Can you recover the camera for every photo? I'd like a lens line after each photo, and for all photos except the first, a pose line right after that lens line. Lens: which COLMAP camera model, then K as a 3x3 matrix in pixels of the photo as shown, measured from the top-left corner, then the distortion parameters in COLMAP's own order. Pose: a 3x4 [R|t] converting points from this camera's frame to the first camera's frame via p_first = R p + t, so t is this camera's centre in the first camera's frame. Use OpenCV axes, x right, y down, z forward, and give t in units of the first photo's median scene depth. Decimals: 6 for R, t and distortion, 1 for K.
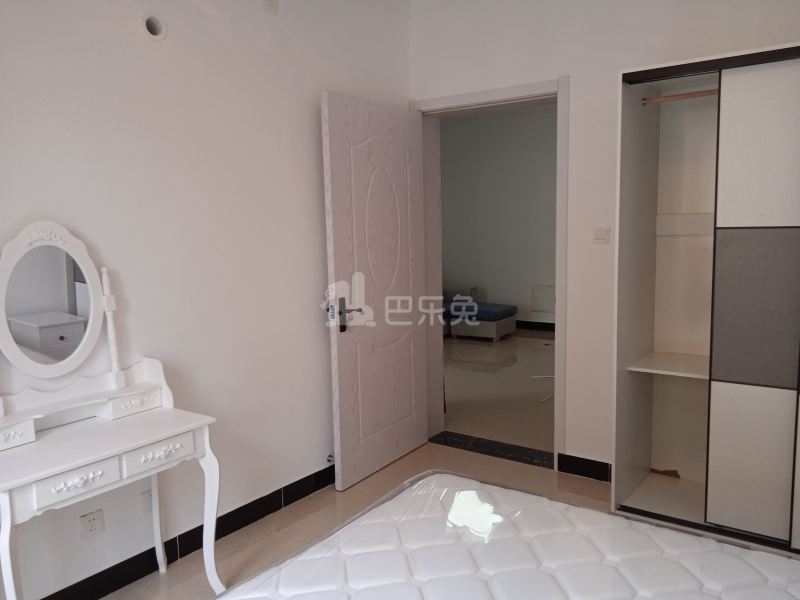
lens RADIAL K [[656.9, 0, 400.0], [0, 656.9, 300.0], [0, 0, 1]] dist [0.002189, 0.004609]
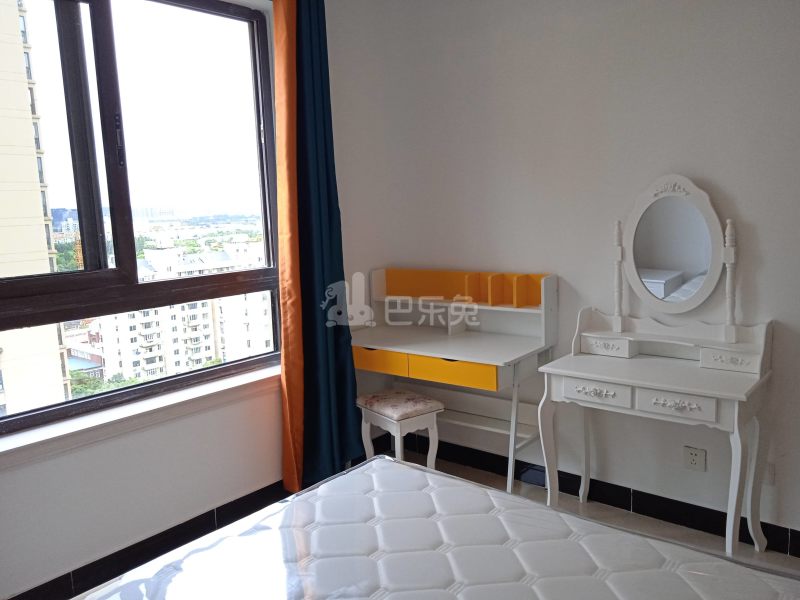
lens RADIAL K [[656.9, 0, 400.0], [0, 656.9, 300.0], [0, 0, 1]] dist [0.002189, 0.004609]
pose [[-0.061342, 0.172581, -0.983083, 0.612365], [-0.084129, 0.980539, 0.177384, -0.067333], [0.994565, 0.093587, -0.045629, 0.587455]]
